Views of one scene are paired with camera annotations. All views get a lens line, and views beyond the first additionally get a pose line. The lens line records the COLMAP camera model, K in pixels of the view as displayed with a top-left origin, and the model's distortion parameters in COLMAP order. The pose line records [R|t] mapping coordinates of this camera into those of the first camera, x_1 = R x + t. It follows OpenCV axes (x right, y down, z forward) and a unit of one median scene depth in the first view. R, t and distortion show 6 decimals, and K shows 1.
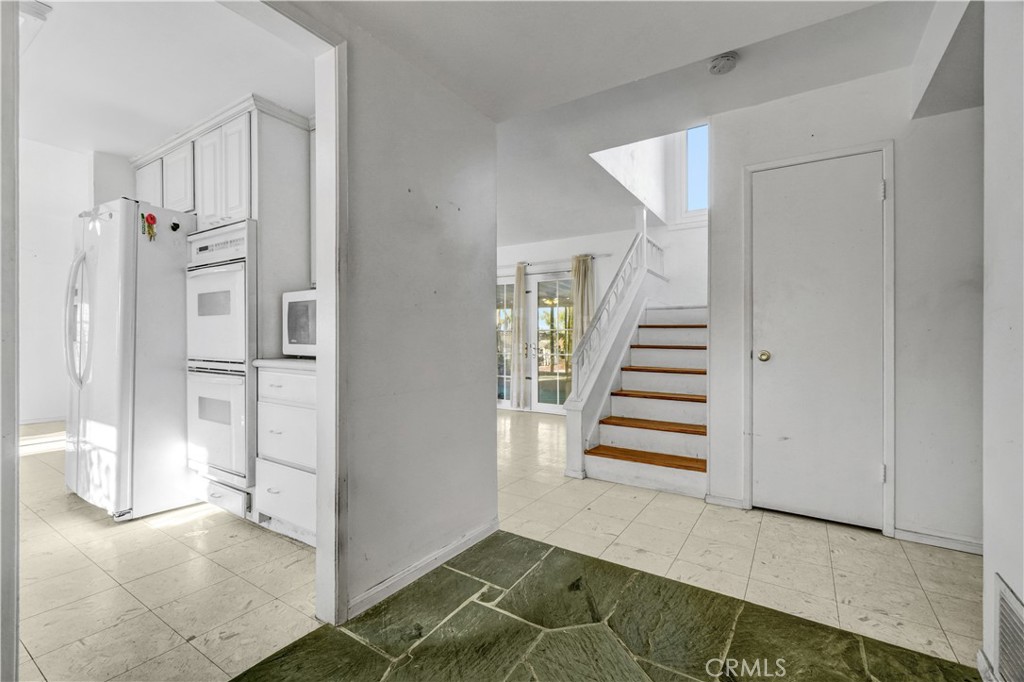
lens RADIAL K [[444.4, 0, 500.9], [0, 444.4, 342.0], [0, 0, 1]] dist [-0.003122, -0.000577]
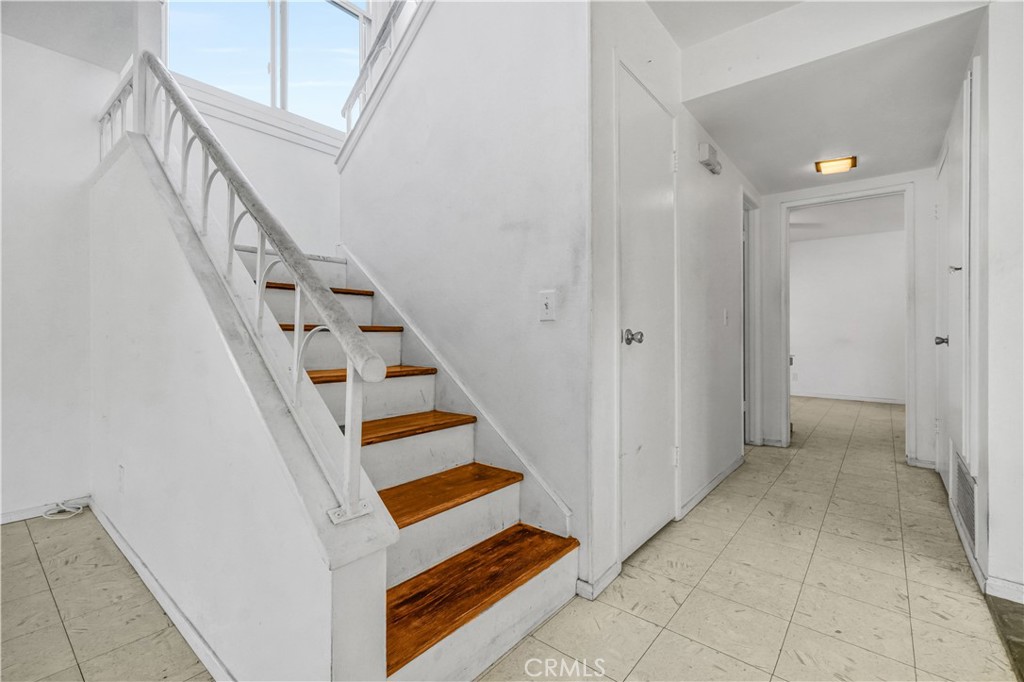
lens RADIAL K [[444.4, 0, 512.2], [0, 444.4, 334.5], [0, 0, 1]] dist [-0.003122, -0.000577]
pose [[0.111210, -0.002717, 0.993793, -0.046799], [0.002001, 0.999995, 0.002510, 0.011015], [-0.993795, 0.001710, 0.111215, 0.458421]]
